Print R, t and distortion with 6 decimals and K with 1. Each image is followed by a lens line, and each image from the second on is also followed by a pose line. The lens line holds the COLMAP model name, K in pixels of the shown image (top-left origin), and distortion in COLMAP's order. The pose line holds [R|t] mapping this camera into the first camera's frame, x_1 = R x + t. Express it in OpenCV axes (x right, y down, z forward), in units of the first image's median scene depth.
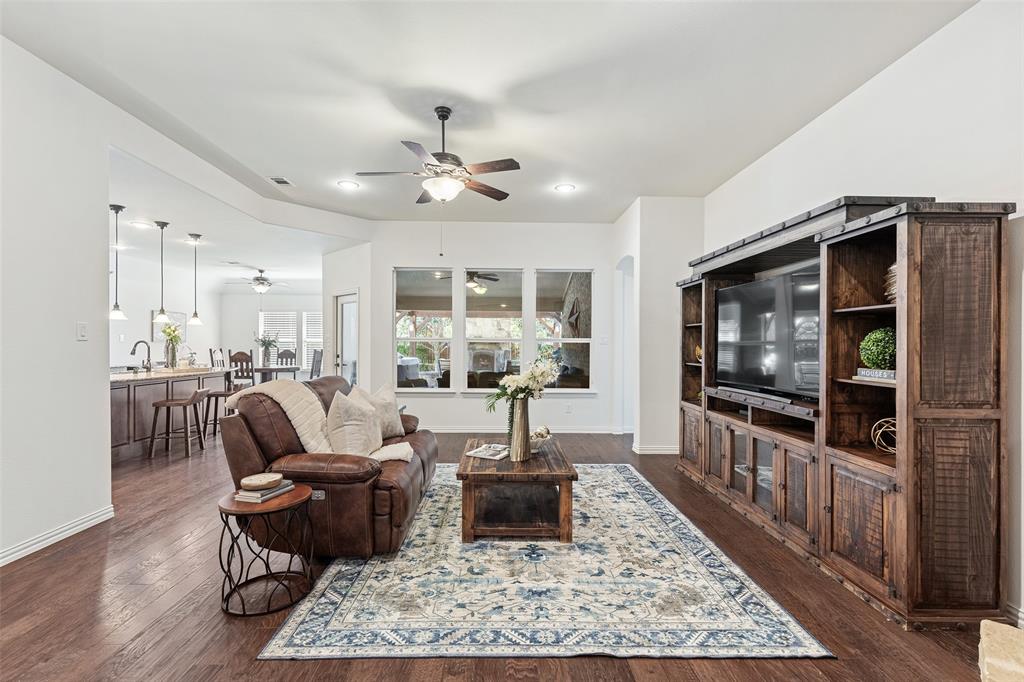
lens RADIAL K [[462.0, 0, 513.2], [0, 462.0, 345.8], [0, 0, 1]] dist [0.013946, -0.003337]
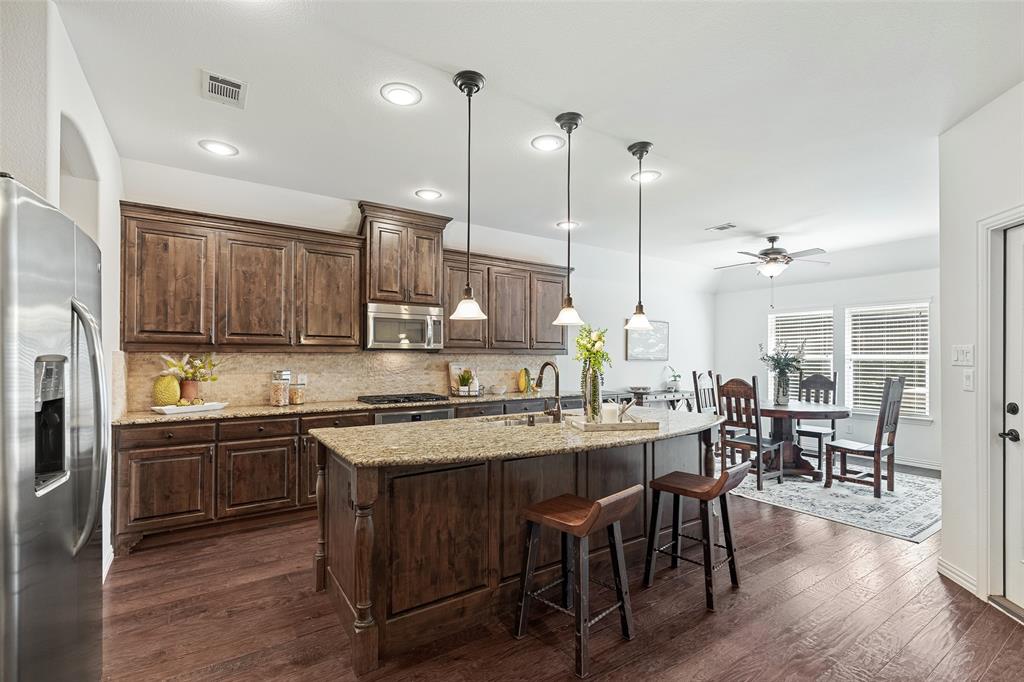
lens RADIAL K [[462.0, 0, 511.1], [0, 462.0, 355.2], [0, 0, 1]] dist [0.013946, -0.003337]
pose [[0.534501, -0.005803, -0.845148, -0.340999], [-0.005807, 0.999928, -0.010538, -0.011487], [0.845148, 0.010541, 0.534429, 0.620419]]
